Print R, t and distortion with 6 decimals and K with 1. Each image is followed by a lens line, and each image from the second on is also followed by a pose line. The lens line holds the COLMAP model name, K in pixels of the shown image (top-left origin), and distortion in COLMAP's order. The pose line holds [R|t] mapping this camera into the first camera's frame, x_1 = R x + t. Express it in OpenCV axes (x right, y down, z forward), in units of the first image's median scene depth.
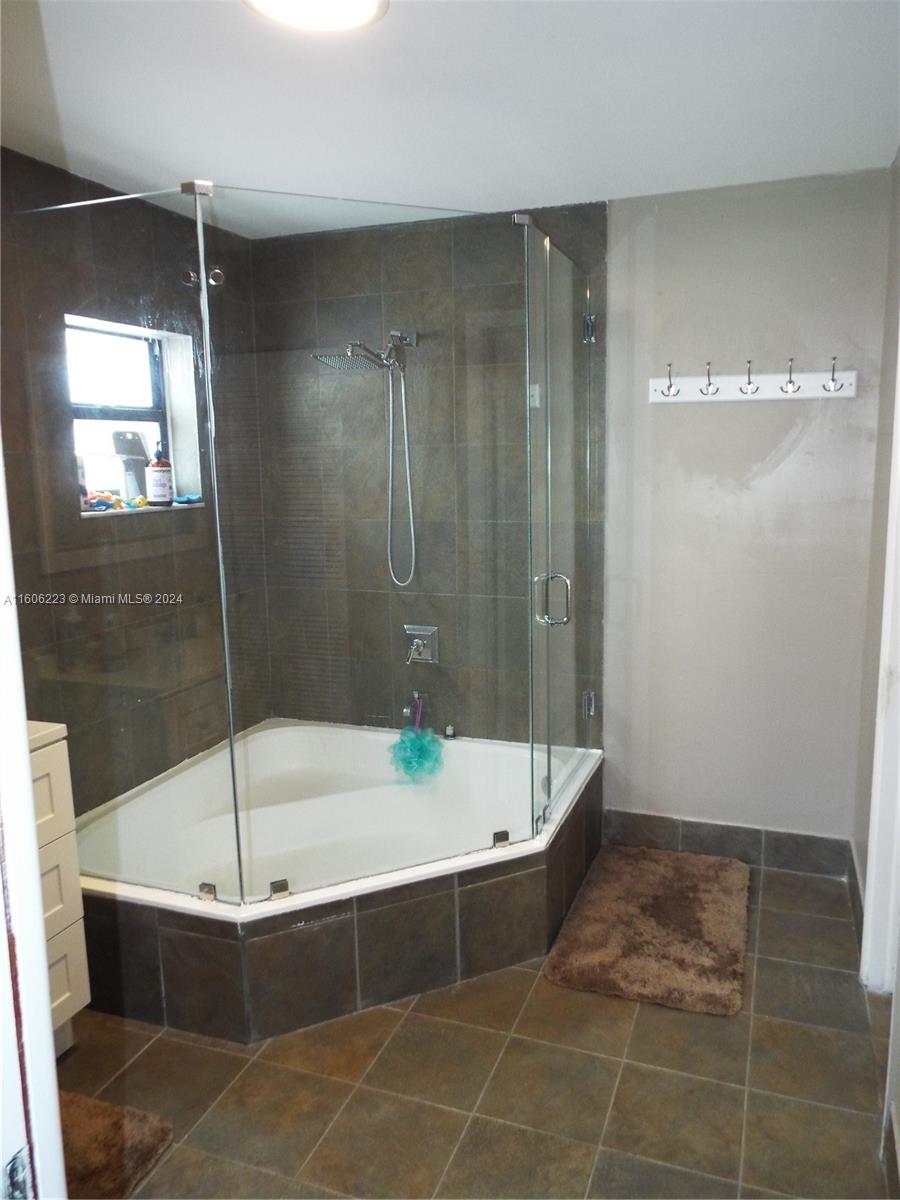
lens RADIAL K [[884.8, 0, 470.3], [0, 884.8, 598.4], [0, 0, 1]] dist [-0.003547, 0.019365]
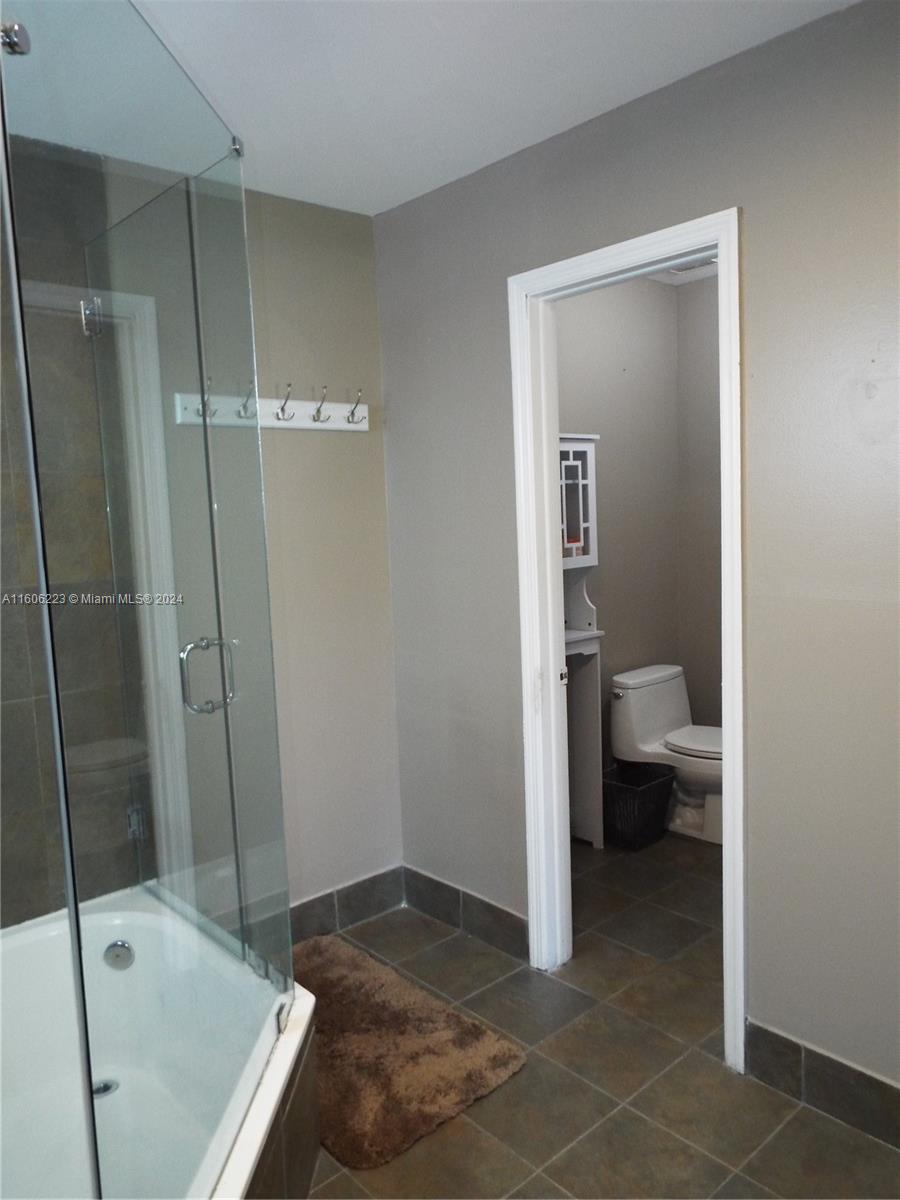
lens RADIAL K [[884.8, 0, 470.3], [0, 884.8, 598.4], [0, 0, 1]] dist [-0.003547, 0.019365]
pose [[0.460980, -0.102704, 0.881447, -0.463077], [0.167667, 0.985470, 0.027138, -0.048943], [-0.871427, 0.135280, 0.471502, 0.478638]]
